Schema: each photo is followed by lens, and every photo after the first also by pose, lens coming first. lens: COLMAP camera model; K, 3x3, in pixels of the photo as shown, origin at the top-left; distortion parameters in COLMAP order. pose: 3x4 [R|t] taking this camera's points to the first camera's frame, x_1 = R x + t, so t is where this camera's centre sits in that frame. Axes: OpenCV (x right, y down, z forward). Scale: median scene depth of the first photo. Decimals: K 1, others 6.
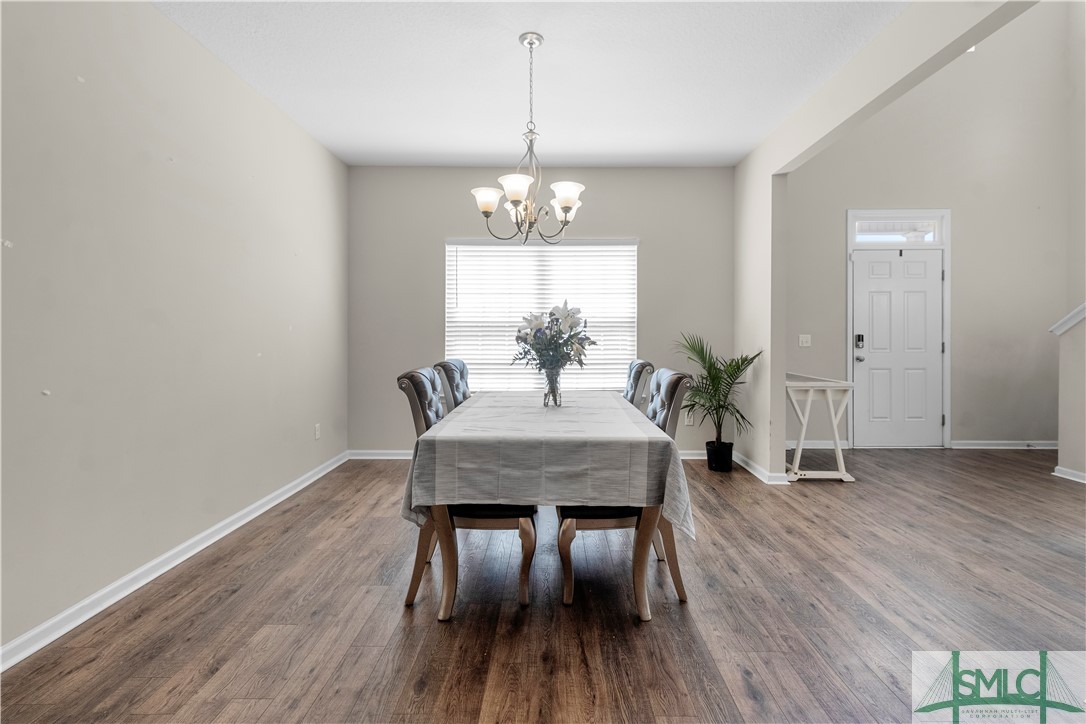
lens RADIAL K [[509.1, 0, 552.6], [0, 509.1, 336.9], [0, 0, 1]] dist [0.004849, 0.000033]
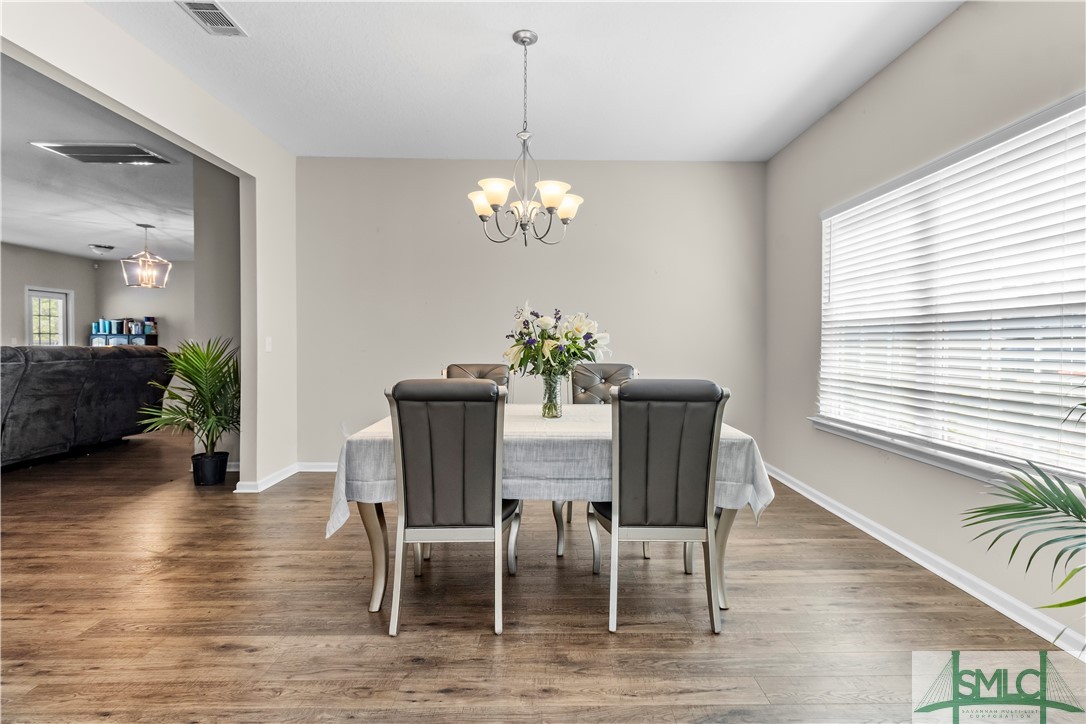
lens RADIAL K [[509.1, 0, 559.1], [0, 509.1, 347.2], [0, 0, 1]] dist [0.004849, 0.000033]
pose [[0.022196, 0.012939, -0.999670, 0.634079], [-0.007732, 0.999889, 0.012770, 0.000622], [0.999724, 0.007446, 0.022294, 0.700055]]
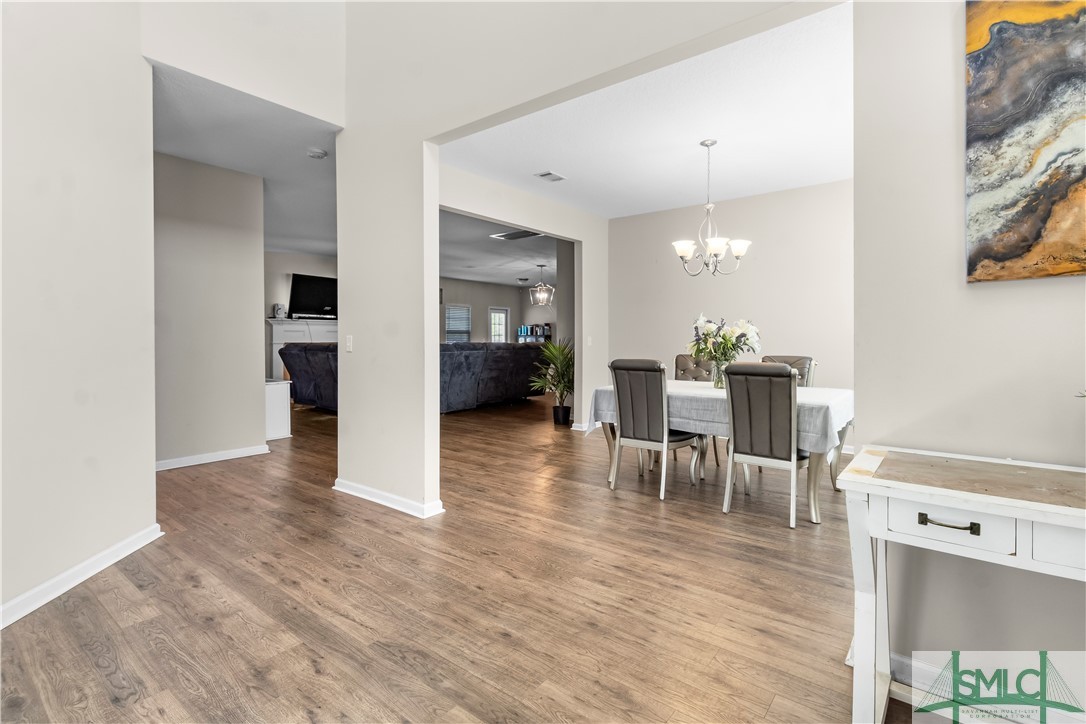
lens RADIAL K [[509.1, 0, 554.4], [0, 509.1, 340.5], [0, 0, 1]] dist [0.004849, 0.000033]
pose [[-0.612037, 0.002562, -0.790825, 0.965290], [-0.004508, 0.999967, 0.006728, -0.001094], [0.790816, 0.007683, -0.612006, 1.049957]]
